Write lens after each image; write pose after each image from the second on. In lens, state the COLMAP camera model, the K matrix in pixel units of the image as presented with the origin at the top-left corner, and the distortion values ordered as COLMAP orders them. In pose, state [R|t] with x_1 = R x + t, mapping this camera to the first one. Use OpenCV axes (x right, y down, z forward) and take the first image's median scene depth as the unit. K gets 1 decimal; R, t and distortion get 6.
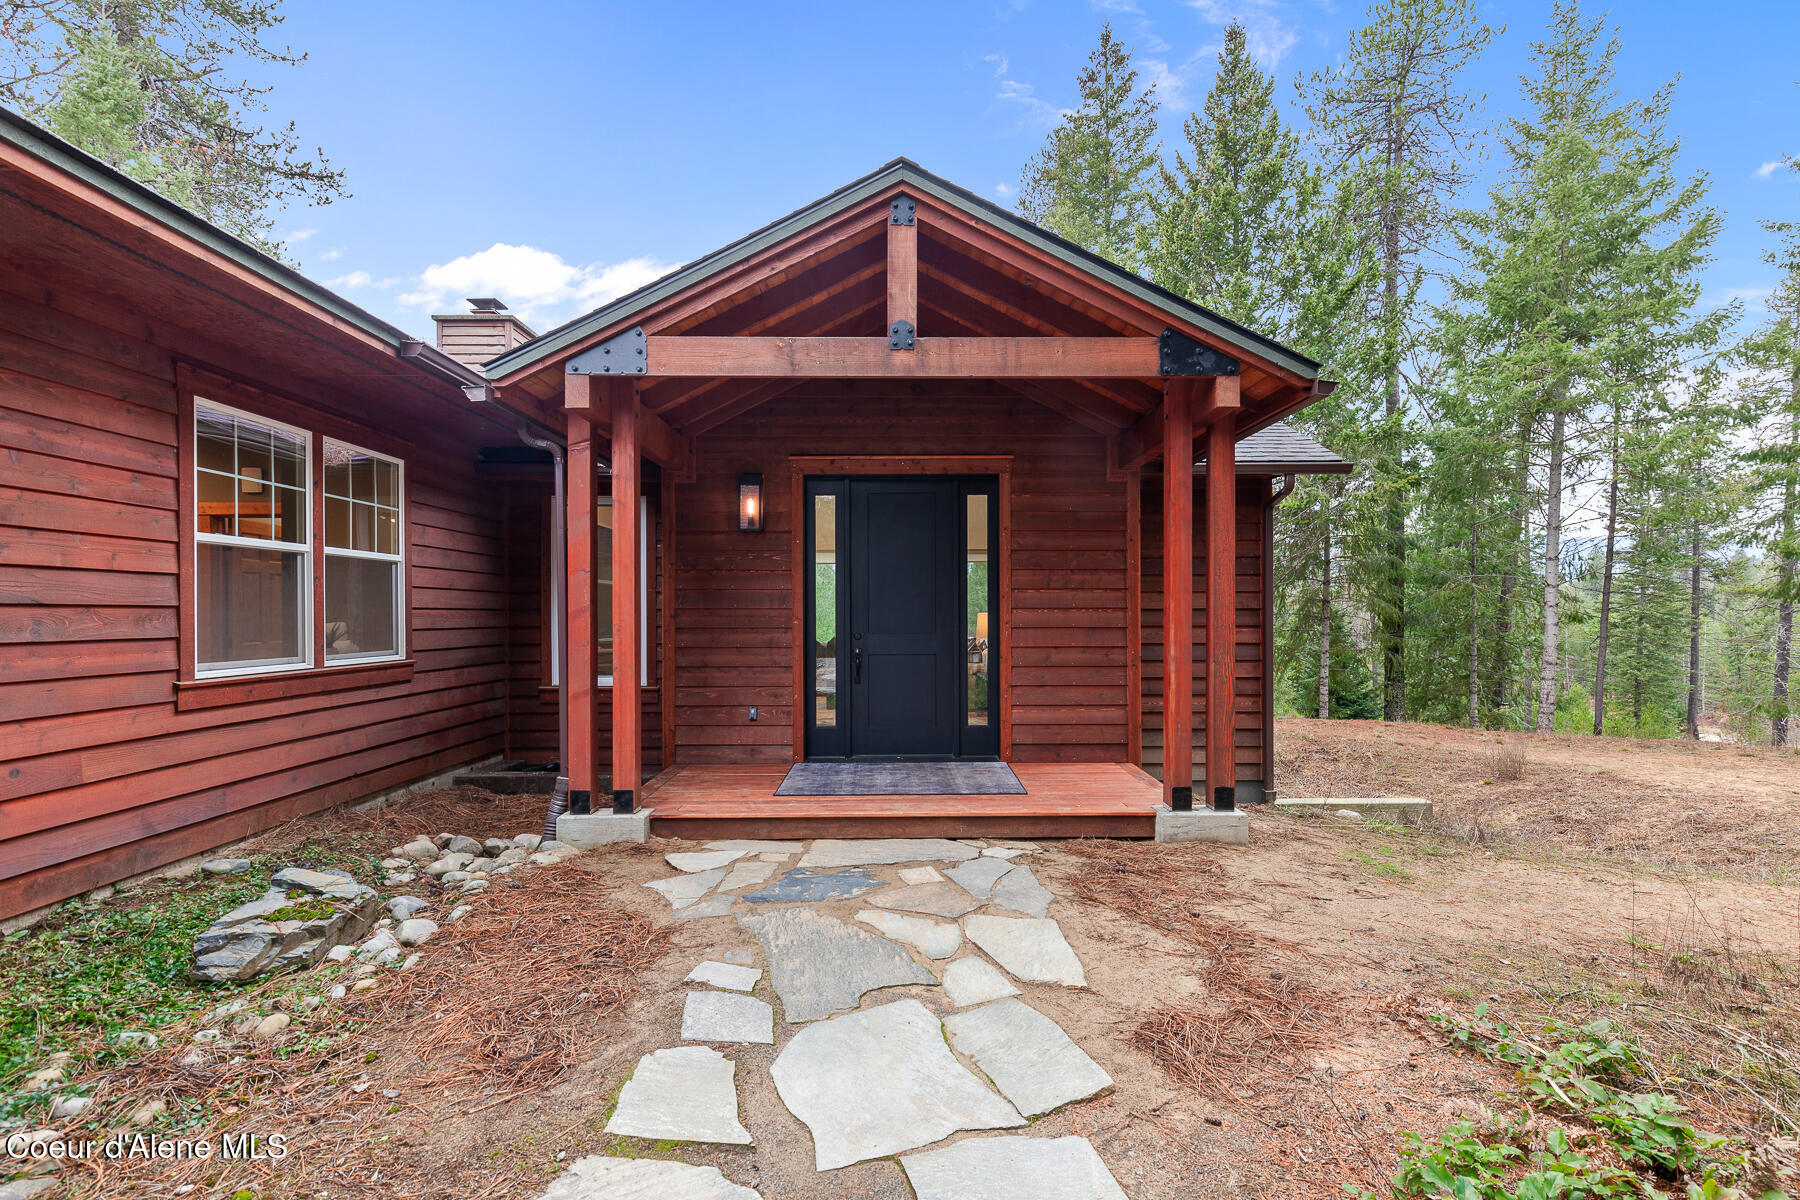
lens RADIAL K [[813.4, 0, 900.8], [0, 813.4, 606.8], [0, 0, 1]] dist [0.004408, 0.000391]
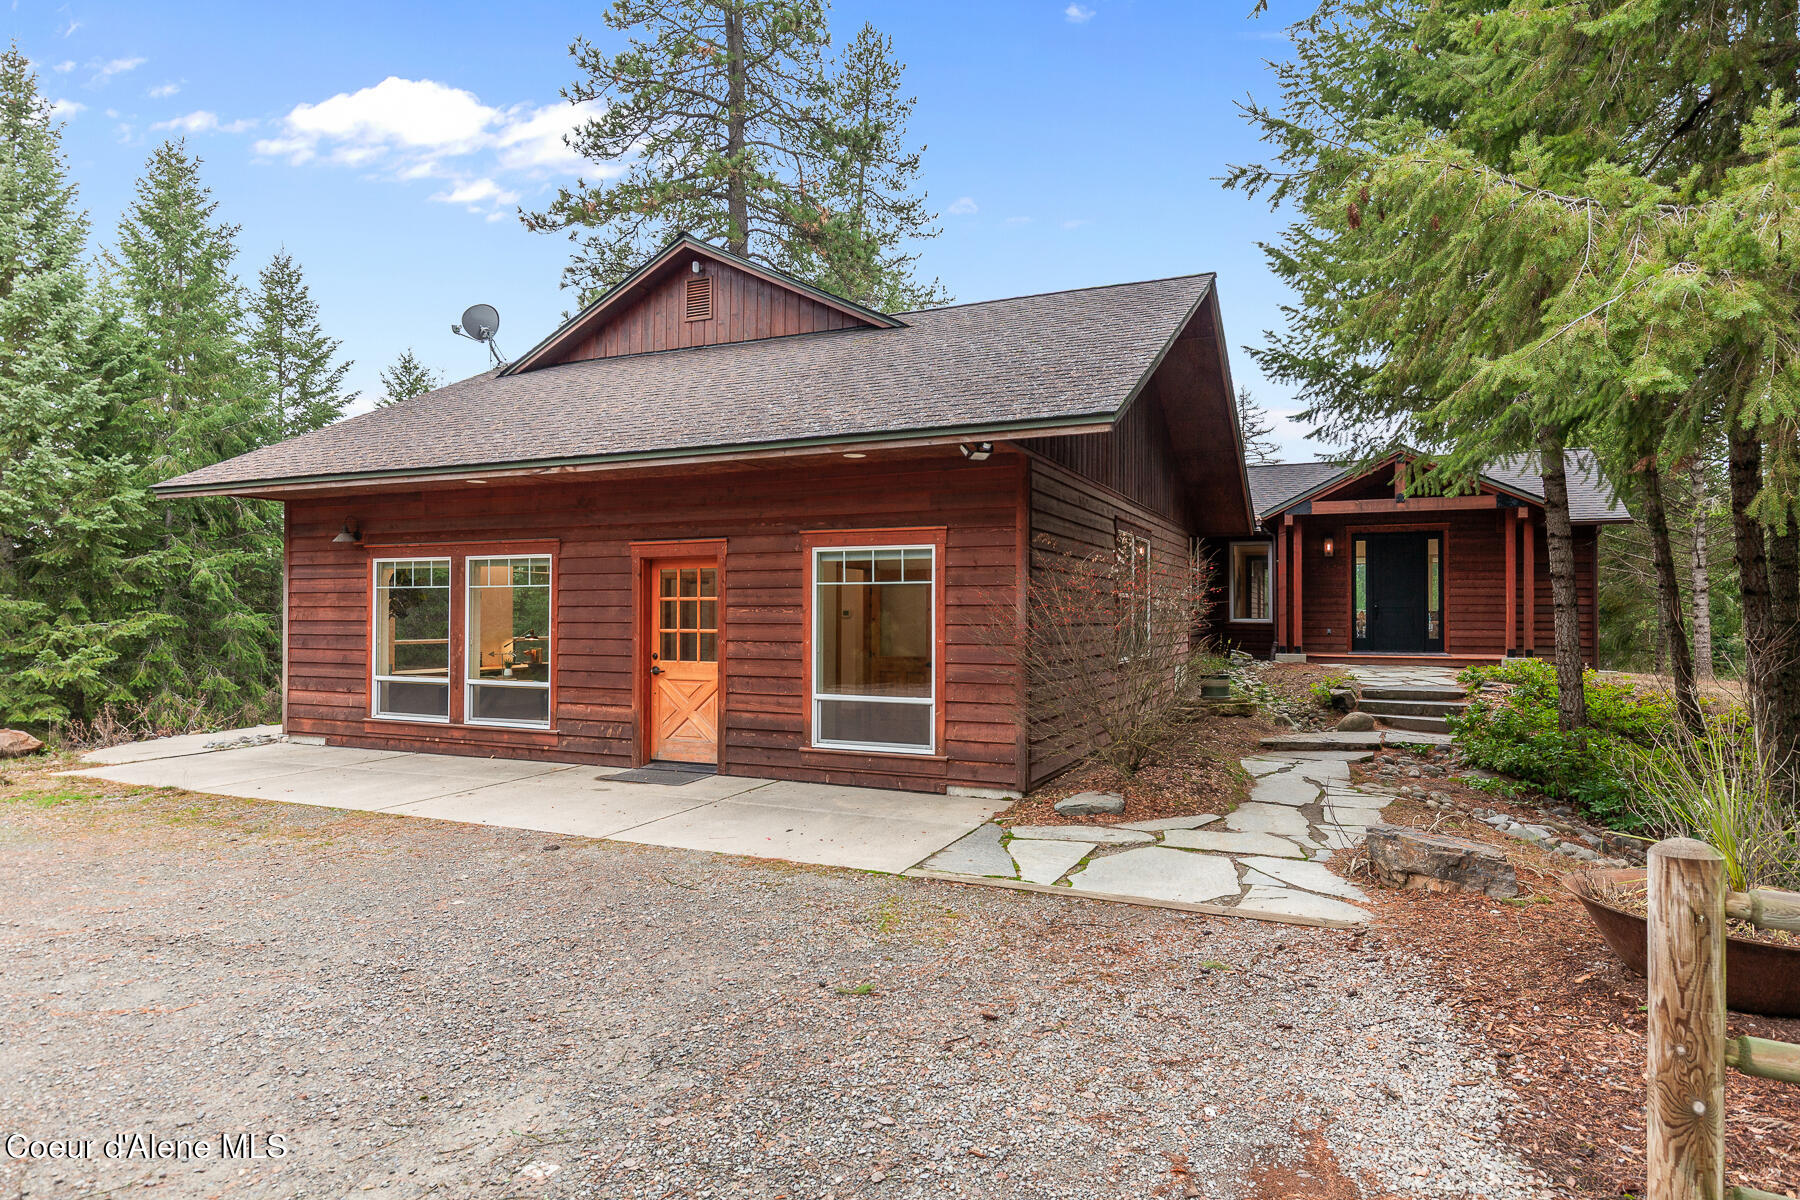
lens RADIAL K [[1018.0, 0, 894.9], [0, 1018.0, 606.1], [0, 0, 1]] dist [0.004315, 0.000265]
pose [[0.908828, 0.001027, -0.417169, -0.090942], [-0.000691, 0.999999, 0.000956, 0.053825], [0.417170, -0.000580, 0.908828, -2.349289]]
